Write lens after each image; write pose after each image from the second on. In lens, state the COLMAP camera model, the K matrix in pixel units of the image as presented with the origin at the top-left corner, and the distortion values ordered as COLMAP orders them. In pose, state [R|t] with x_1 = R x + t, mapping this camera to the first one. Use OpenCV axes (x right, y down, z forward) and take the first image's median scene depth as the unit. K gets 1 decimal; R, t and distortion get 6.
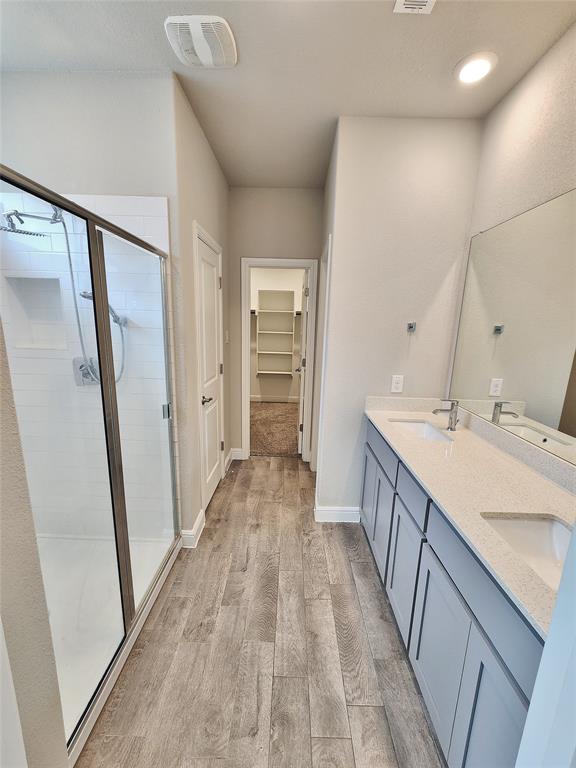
lens RADIAL K [[314.9, 0, 285.7], [0, 314.9, 386.2], [0, 0, 1]] dist [0.001275, -0.000421]
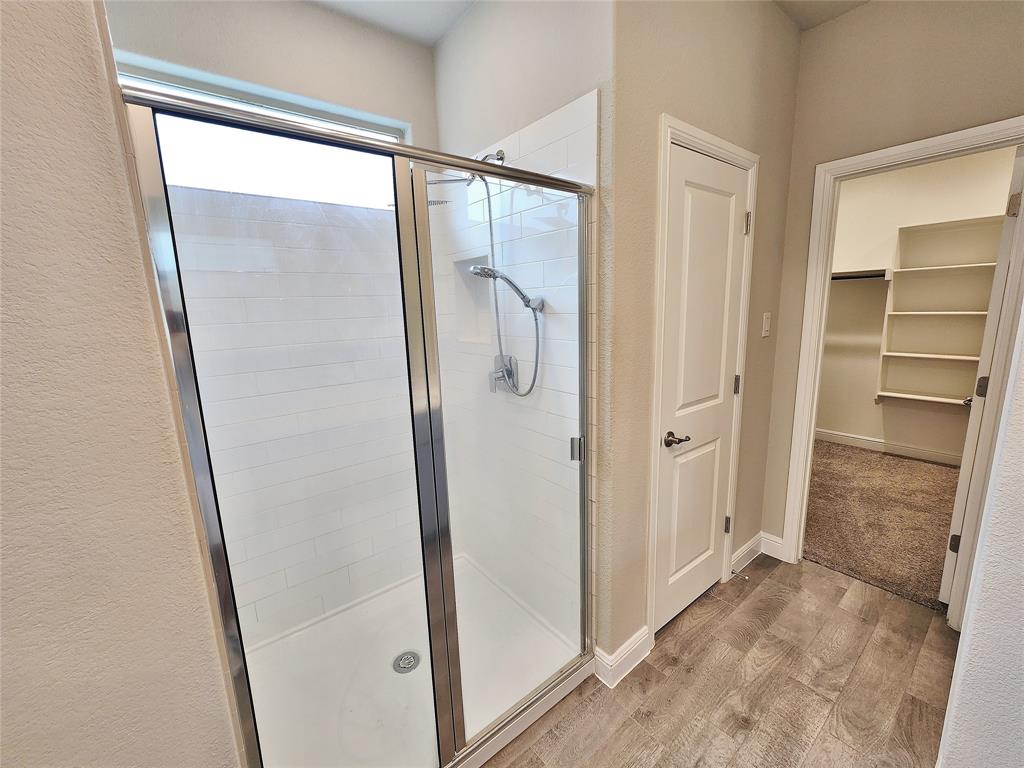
lens RADIAL K [[419.9, 0, 514.1], [0, 419.9, 384.3], [0, 0, 1]] dist [0.001275, -0.000421]
pose [[0.638198, 0.096158, -0.763843, 0.117055], [-0.107329, 0.993593, 0.035406, -0.045899], [0.762354, 0.059386, 0.644430, 0.283945]]
